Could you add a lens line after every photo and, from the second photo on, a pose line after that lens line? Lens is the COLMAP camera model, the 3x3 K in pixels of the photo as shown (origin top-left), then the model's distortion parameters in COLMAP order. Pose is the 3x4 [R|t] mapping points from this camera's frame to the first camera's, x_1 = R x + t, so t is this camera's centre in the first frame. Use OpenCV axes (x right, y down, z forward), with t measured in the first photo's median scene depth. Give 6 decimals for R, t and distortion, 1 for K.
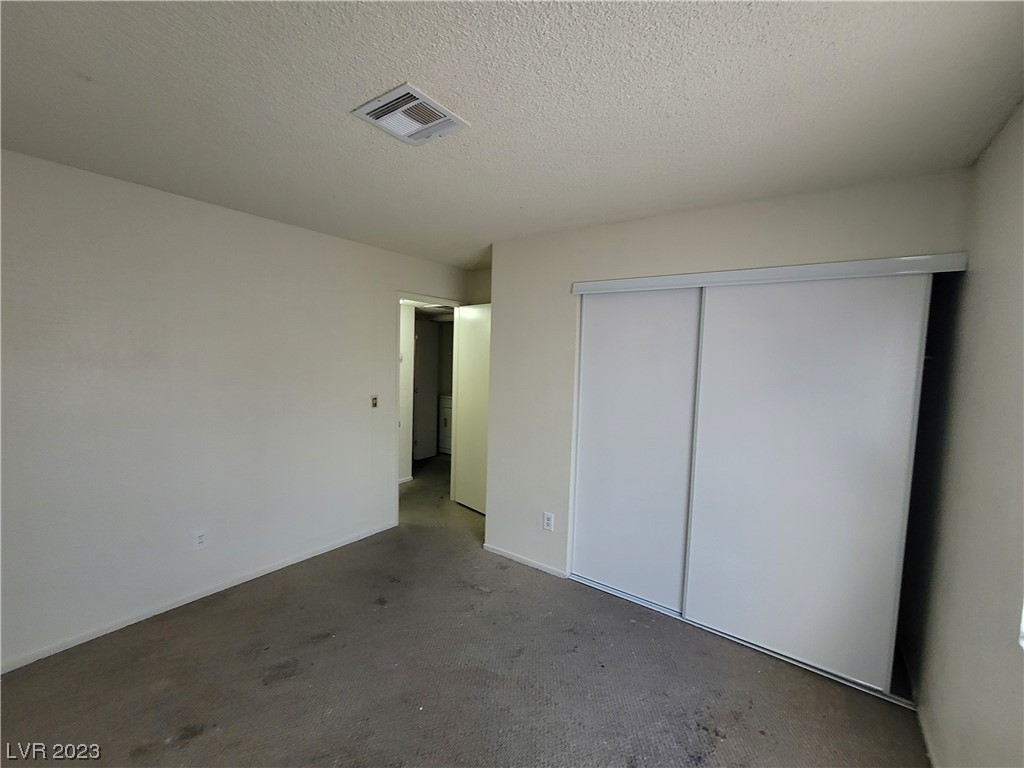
lens RADIAL K [[419.4, 0, 512.0], [0, 419.4, 384.0], [0, 0, 1]] dist [-0.010697, 0.006096]
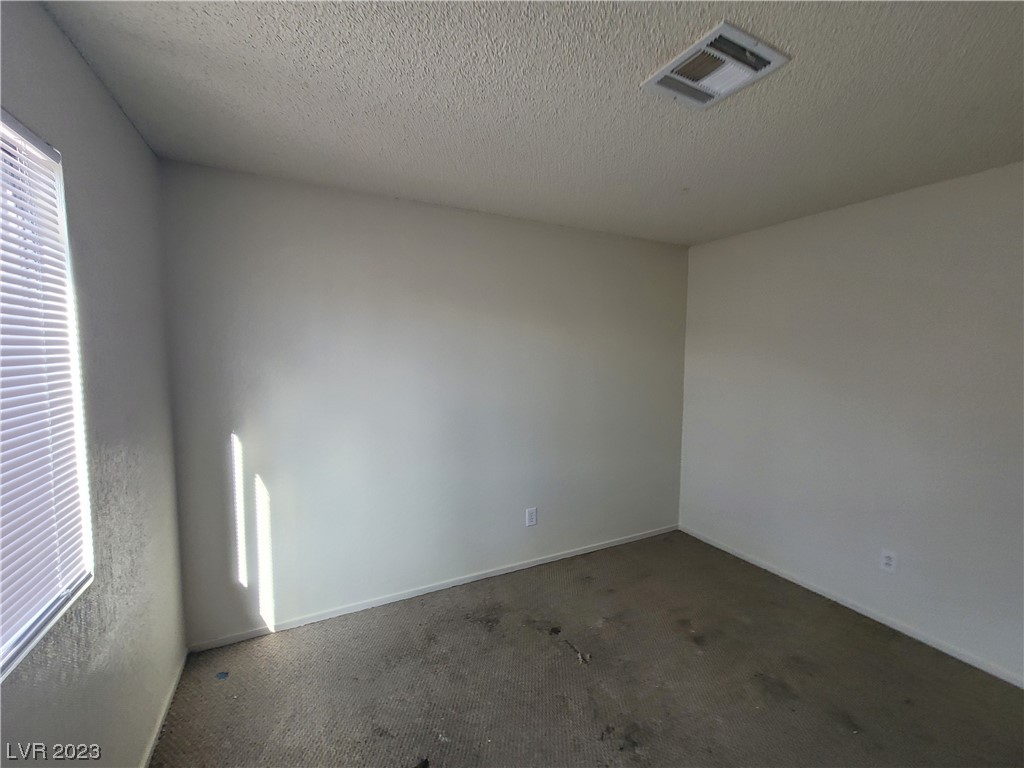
lens RADIAL K [[419.4, 0, 512.0], [0, 419.4, 384.0], [0, 0, 1]] dist [-0.010697, 0.006096]
pose [[-0.443177, 0.033837, -0.895795, 0.712568], [-0.085282, 0.993163, 0.079707, -0.030820], [0.892368, 0.111720, -0.437261, 1.046561]]
